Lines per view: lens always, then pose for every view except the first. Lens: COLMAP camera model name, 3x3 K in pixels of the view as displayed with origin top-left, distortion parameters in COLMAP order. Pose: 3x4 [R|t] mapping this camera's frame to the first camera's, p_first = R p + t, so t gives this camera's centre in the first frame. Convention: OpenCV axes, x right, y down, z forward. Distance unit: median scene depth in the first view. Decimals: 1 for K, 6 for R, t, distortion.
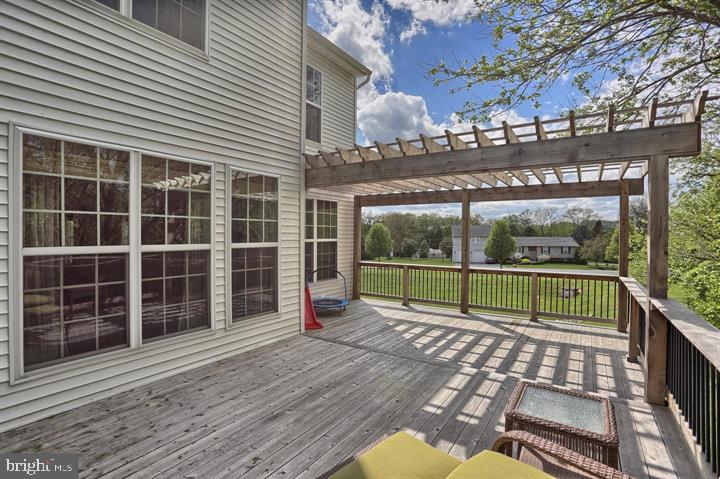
lens RADIAL K [[348.2, 0, 360.0], [0, 348.2, 239.5], [0, 0, 1]] dist [-0.056167, 0.000324]
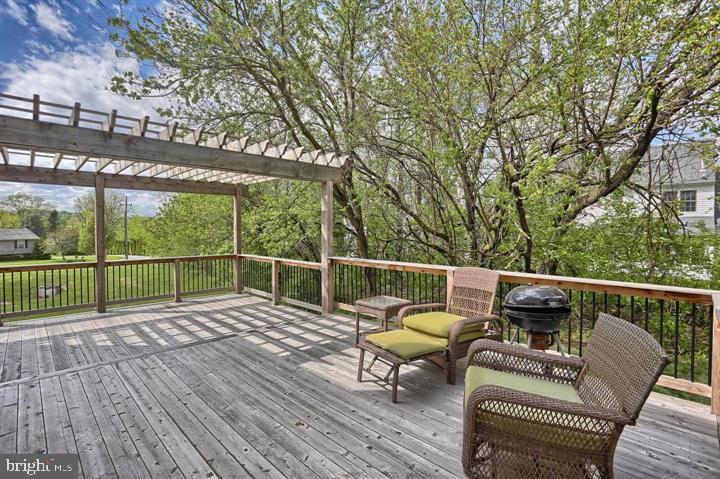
lens RADIAL K [[348.2, 0, 360.0], [0, 348.2, 239.5], [0, 0, 1]] dist [-0.056167, 0.000324]
pose [[0.193881, -0.038056, 0.980287, -0.597490], [0.012431, 0.999262, 0.036334, 0.003316], [-0.980946, 0.005141, 0.194211, 0.259161]]
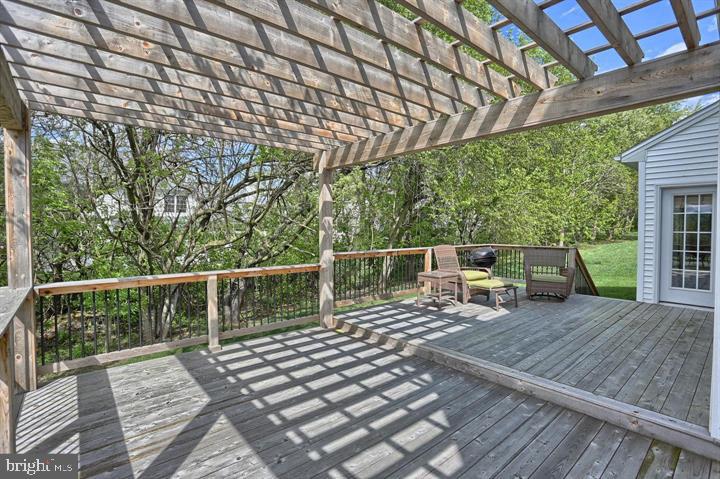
lens RADIAL K [[348.2, 0, 360.0], [0, 348.2, 239.5], [0, 0, 1]] dist [-0.056167, 0.000324]
pose [[-0.962219, -0.017599, 0.271708, 0.150669], [-0.004015, 0.998718, 0.050469, 0.007895], [-0.272248, 0.047472, -0.961055, 1.551258]]
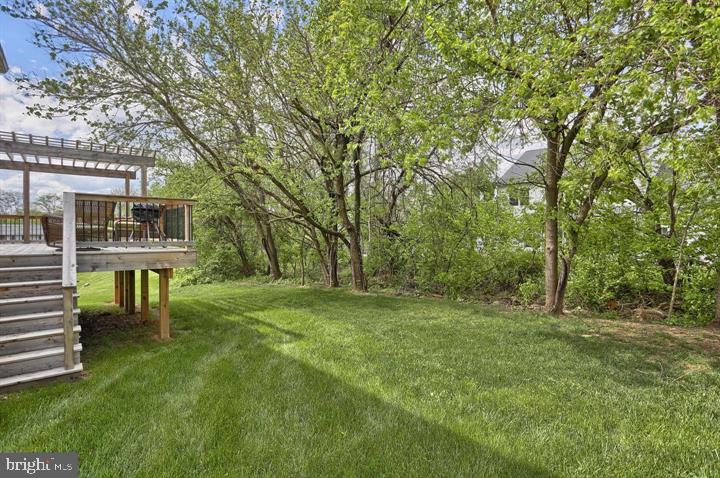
lens RADIAL K [[380.6, 0, 360.0], [0, 380.6, 239.0], [0, 0, 1]] dist [-0.001037, -0.000236]
pose [[0.322611, -0.013438, 0.946436, -1.147969], [0.005977, 0.999908, 0.012160, 0.255218], [-0.946513, 0.001734, 0.322662, -1.311099]]
